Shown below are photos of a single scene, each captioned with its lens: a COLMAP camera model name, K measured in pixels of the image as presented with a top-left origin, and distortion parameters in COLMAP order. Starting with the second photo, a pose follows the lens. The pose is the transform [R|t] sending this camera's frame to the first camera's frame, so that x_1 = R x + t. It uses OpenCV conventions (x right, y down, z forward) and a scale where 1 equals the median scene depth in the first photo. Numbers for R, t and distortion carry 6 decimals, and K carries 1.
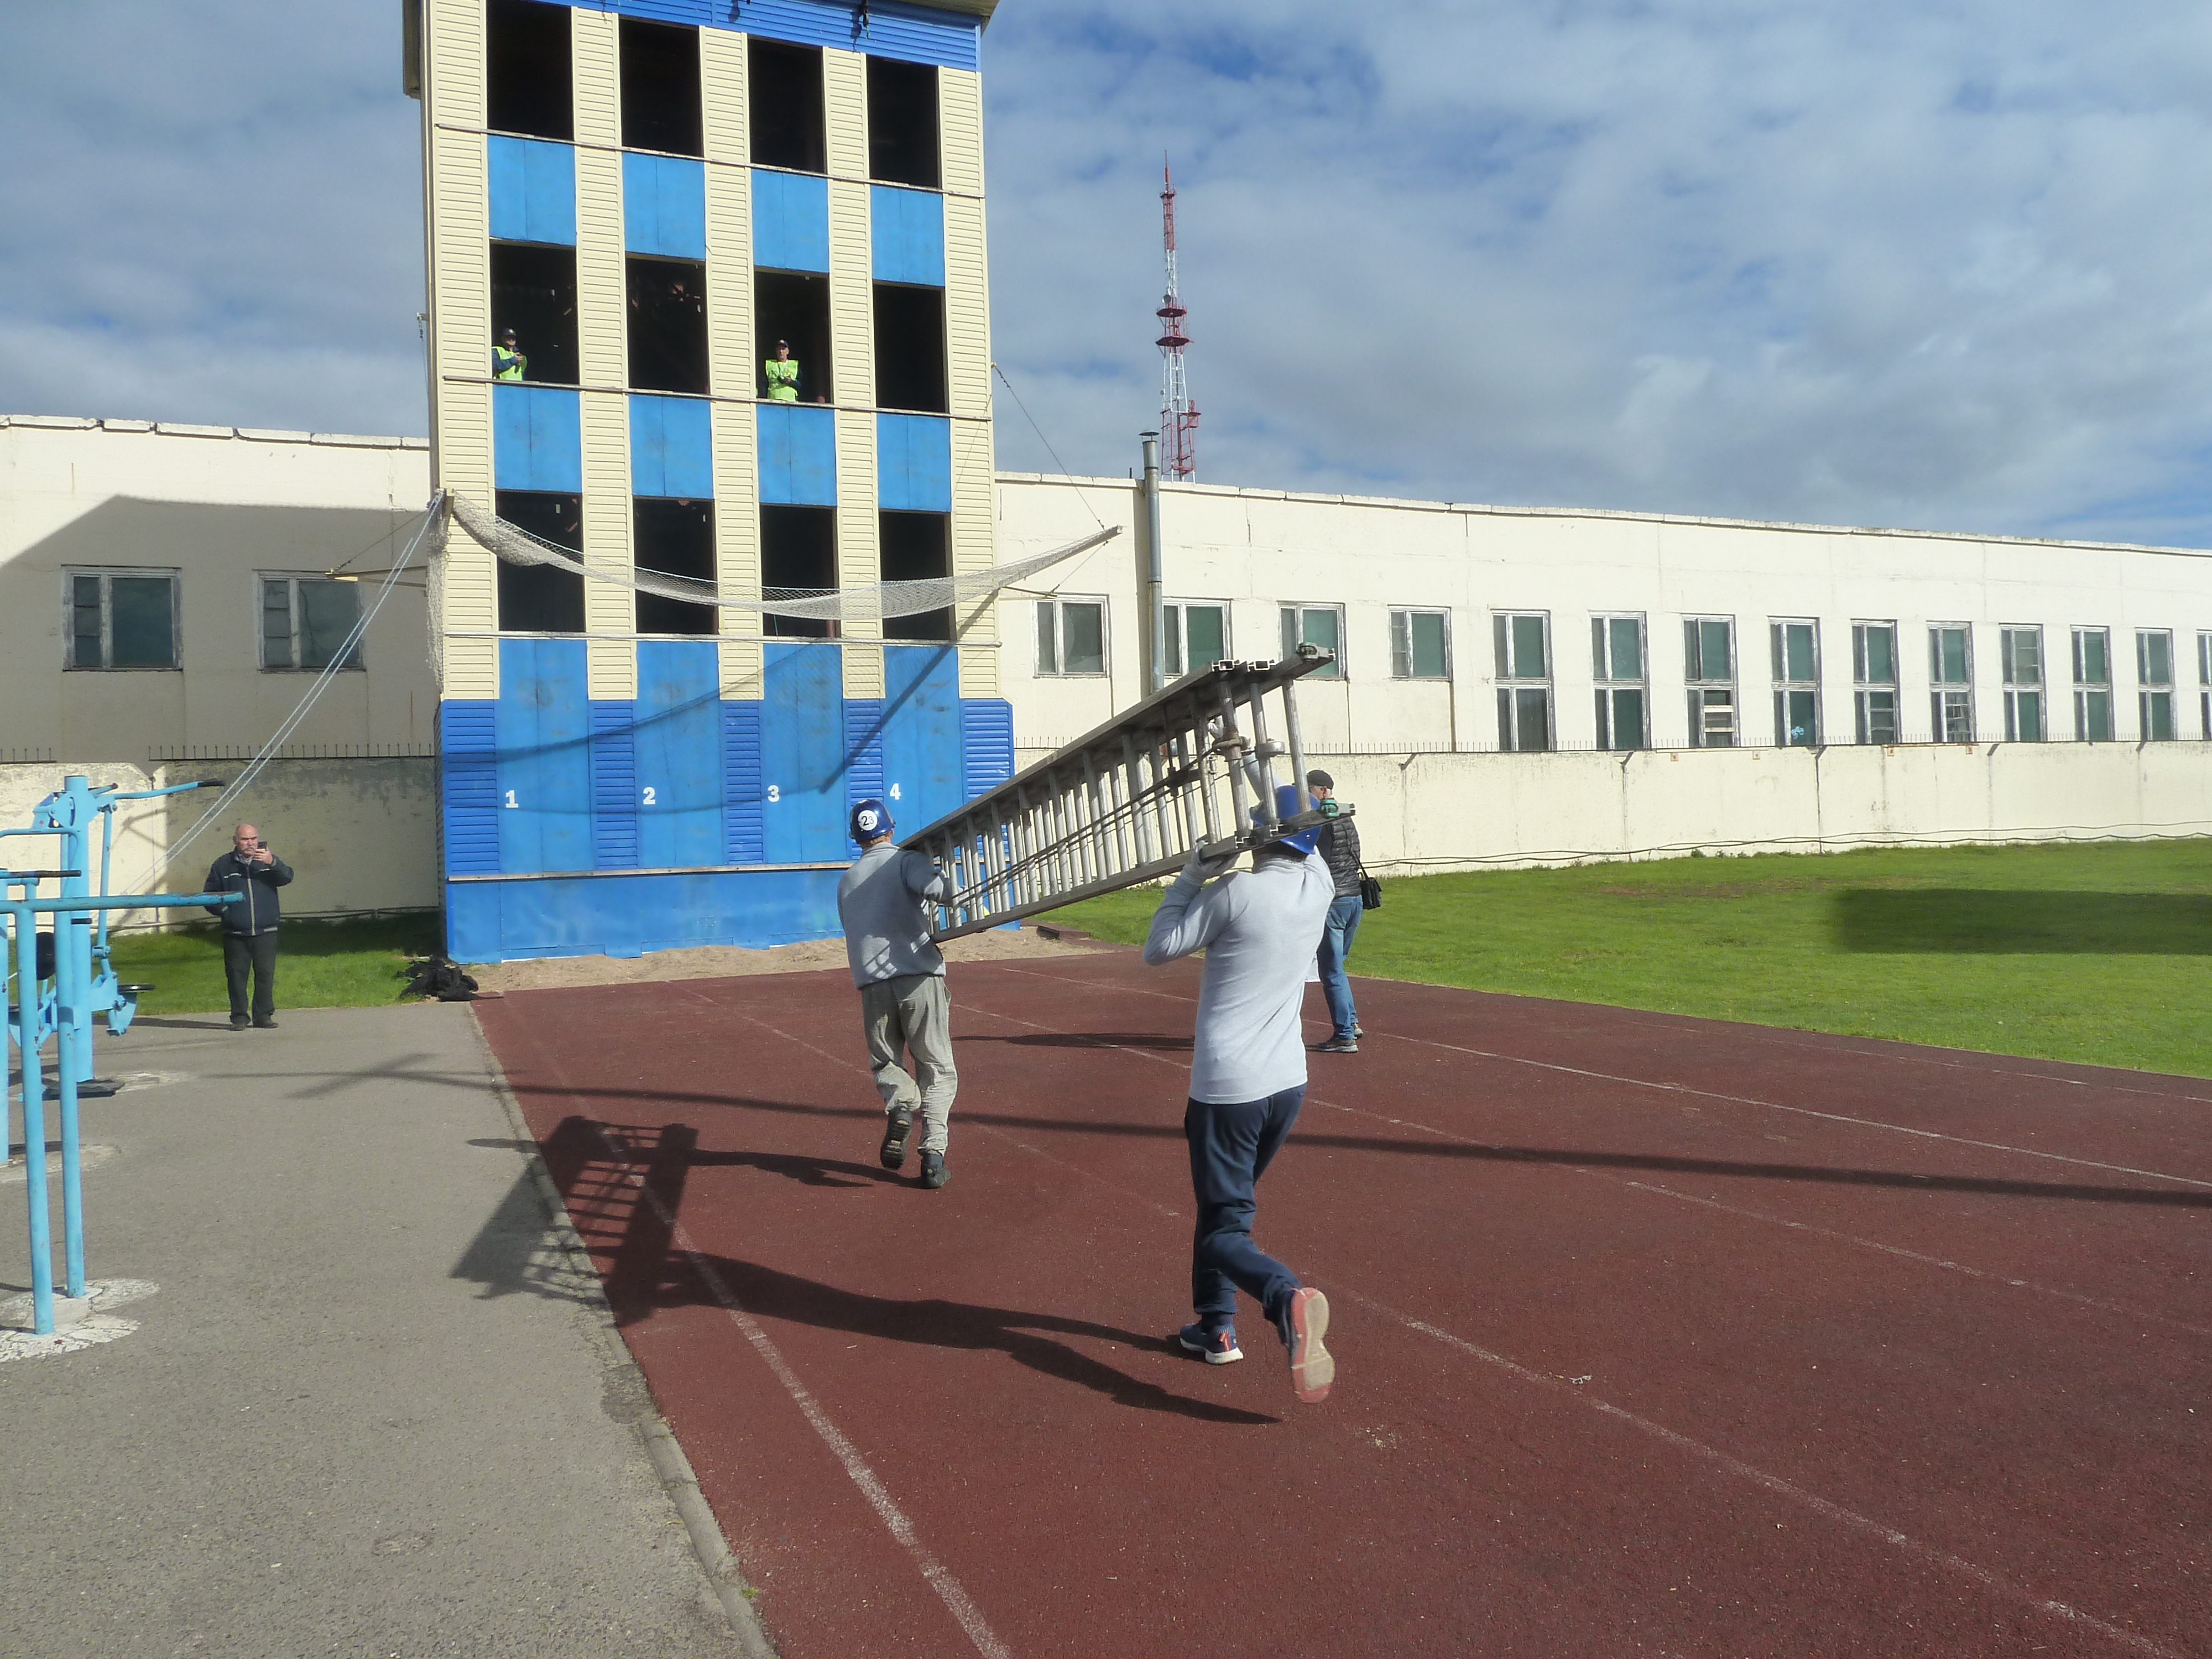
lens RADIAL K [[1625.4, 0, 1099.3], [0, 1625.4, 831.1], [0, 0, 1]] dist [-0.034222, 0.006979]
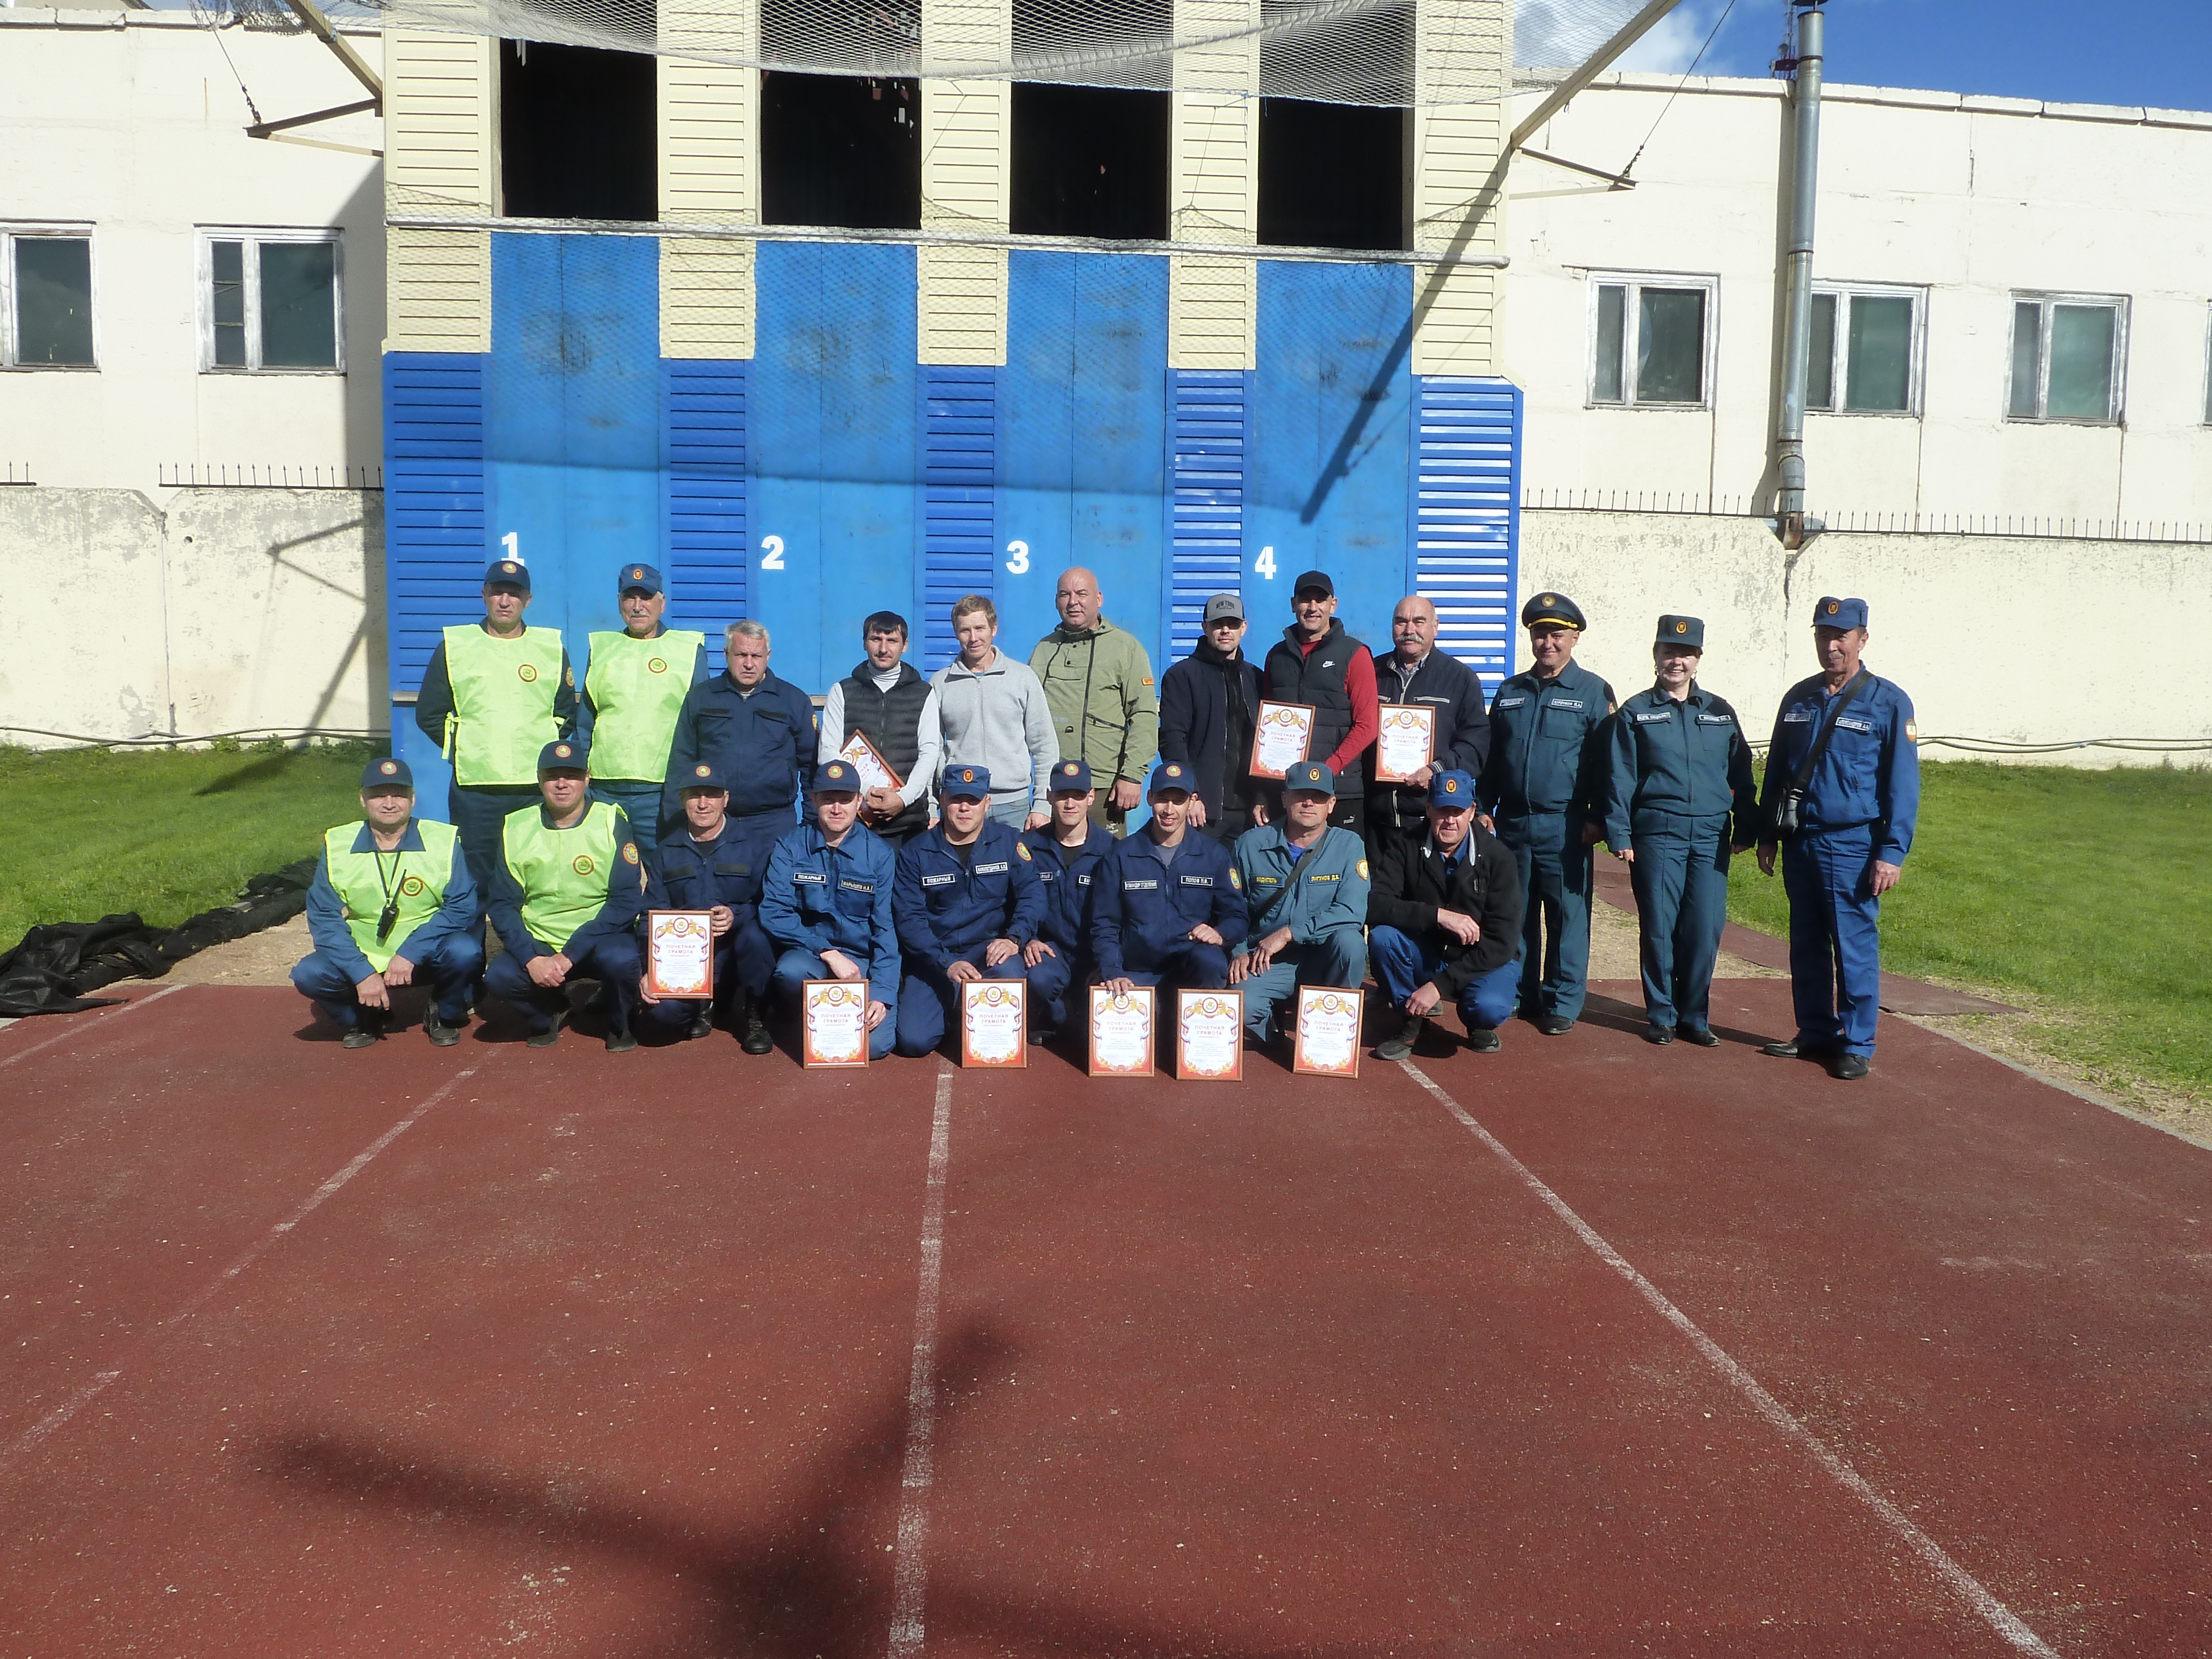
lens RADIAL K [[1625.4, 0, 1102.3], [0, 1625.4, 814.1], [0, 0, 1]] dist [-0.034222, 0.006979]
pose [[0.946078, 0.077979, -0.314414, -0.012049], [-0.043822, 0.992481, 0.114289, -0.002758], [0.320962, -0.094348, 0.942381, 0.523046]]
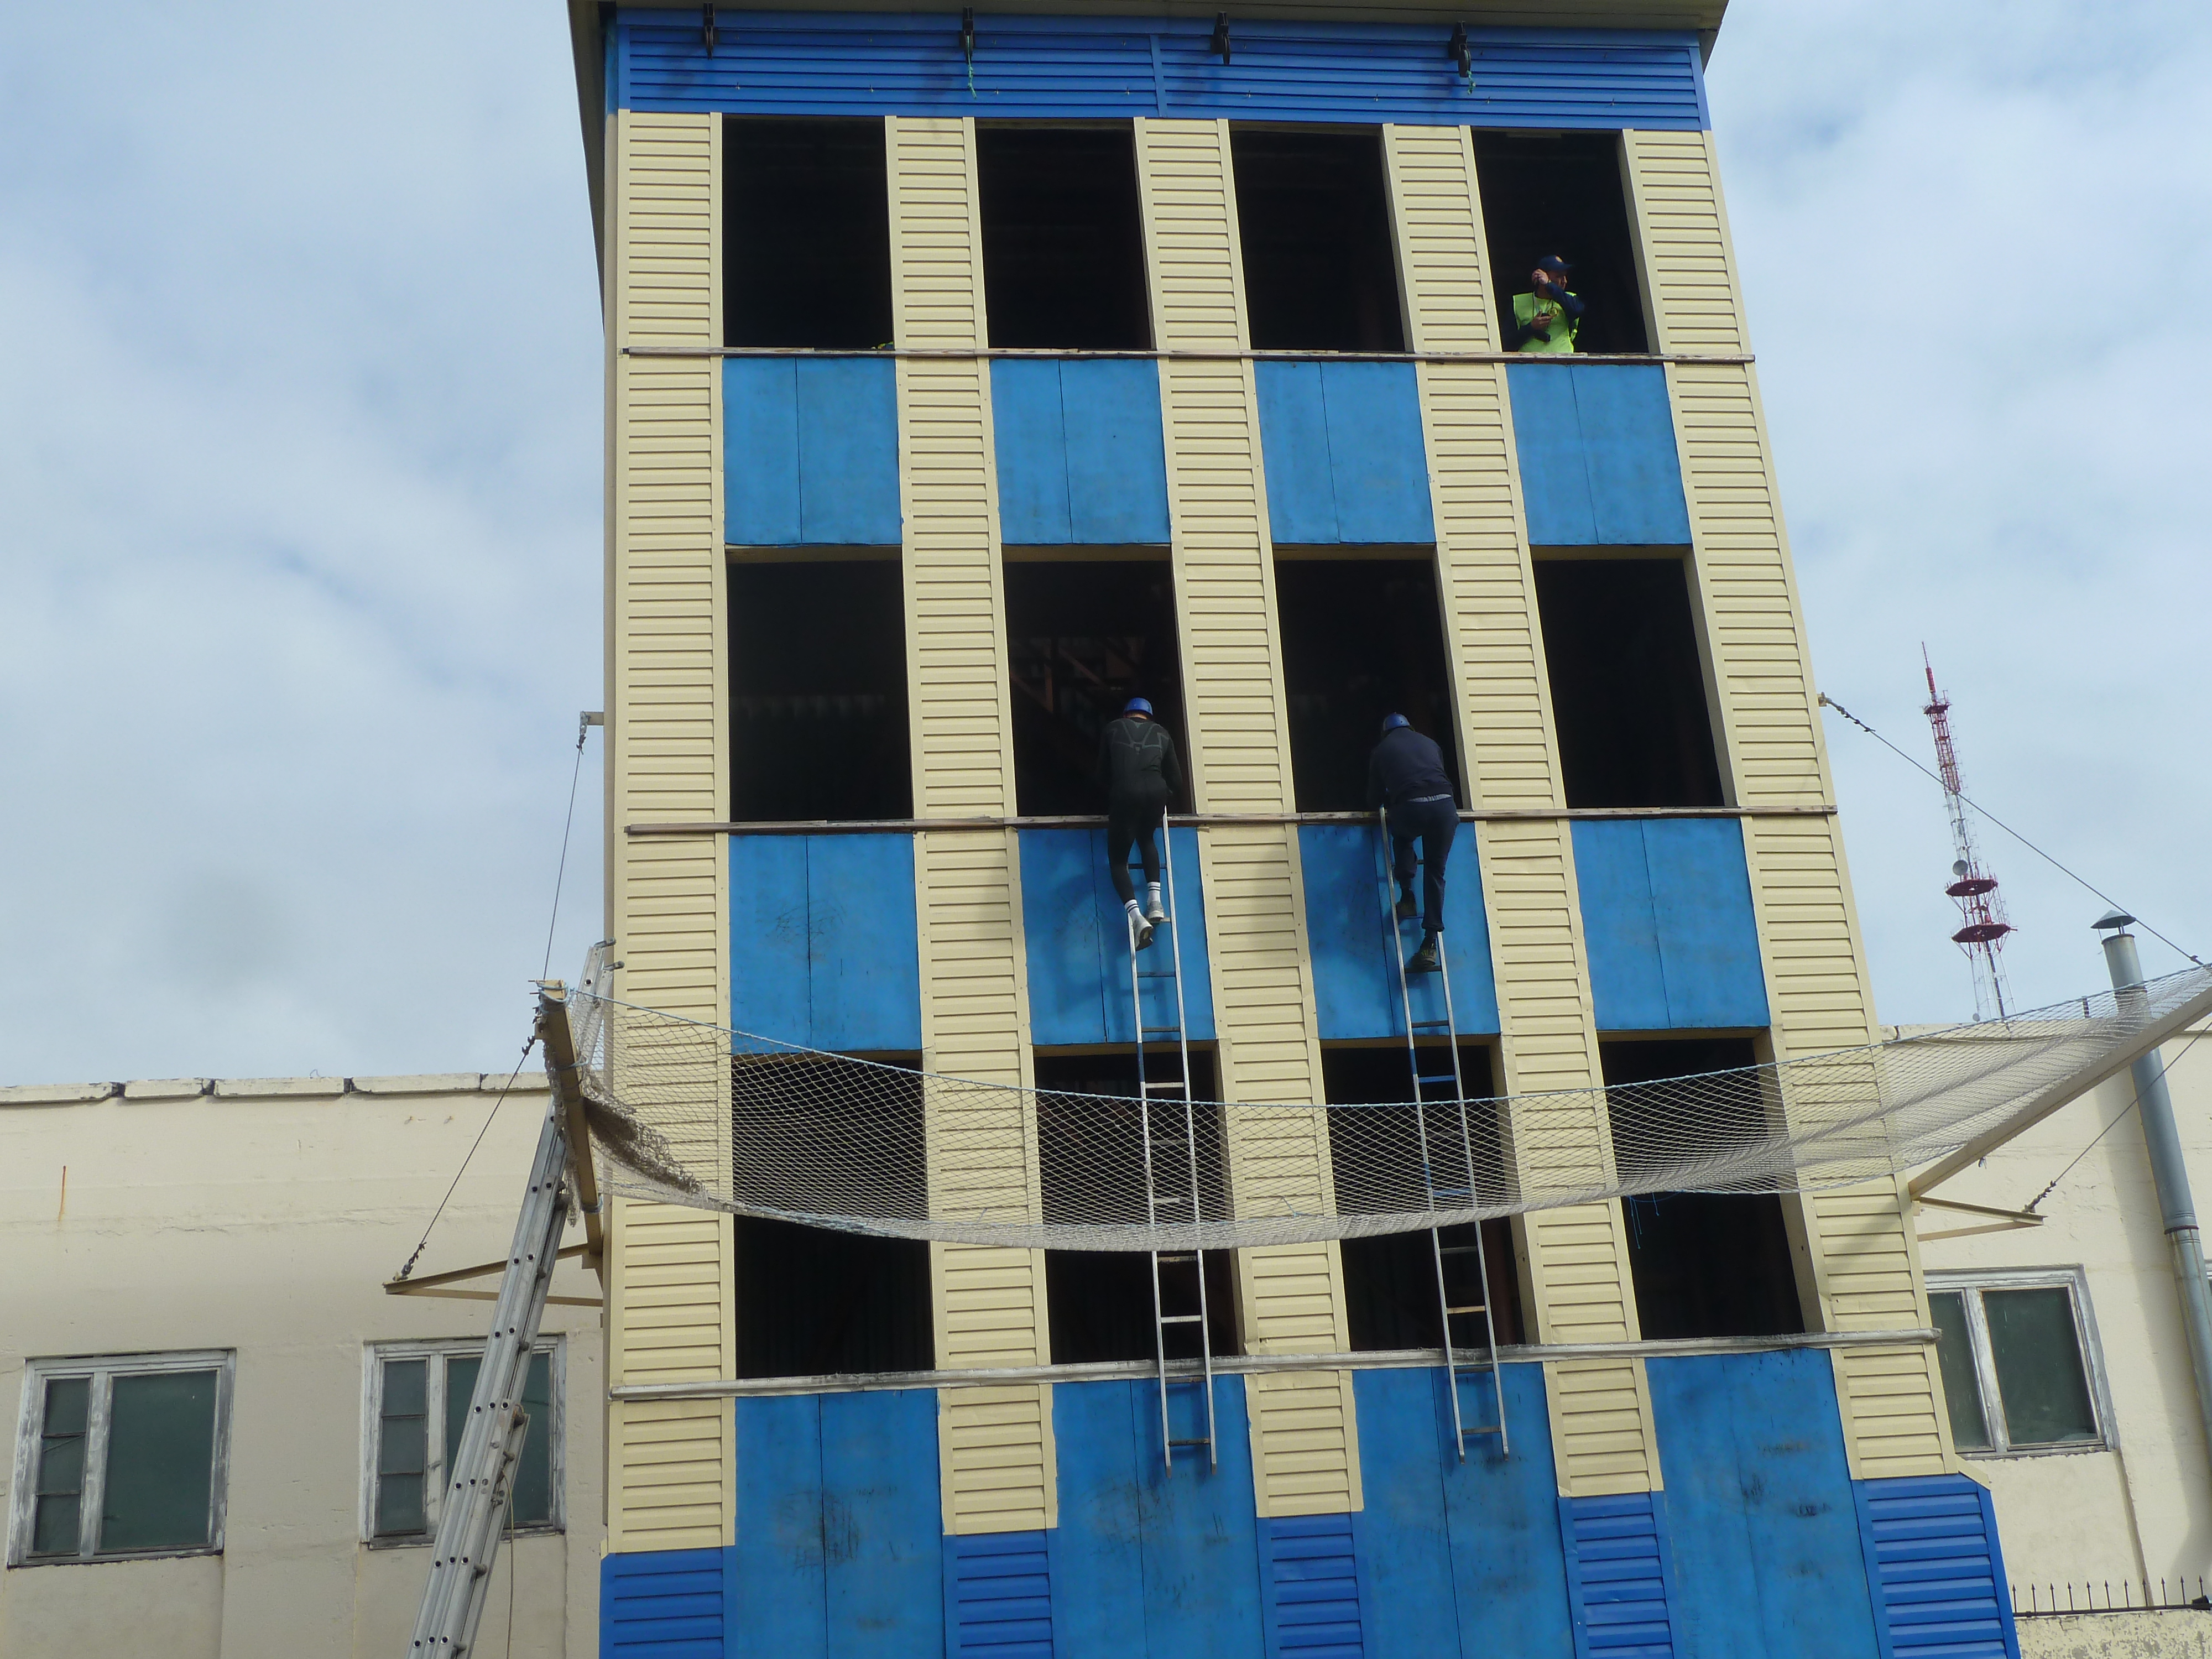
lens RADIAL K [[2623.1, 0, 1119.6], [0, 2623.1, 812.4], [0, 0, 1]] dist [0.001400, 0.000000]
pose [[0.956259, -0.139253, -0.257249, -0.072641], [0.037479, 0.930497, -0.364376, -0.007524], [0.290110, 0.338797, 0.895016, 0.338416]]
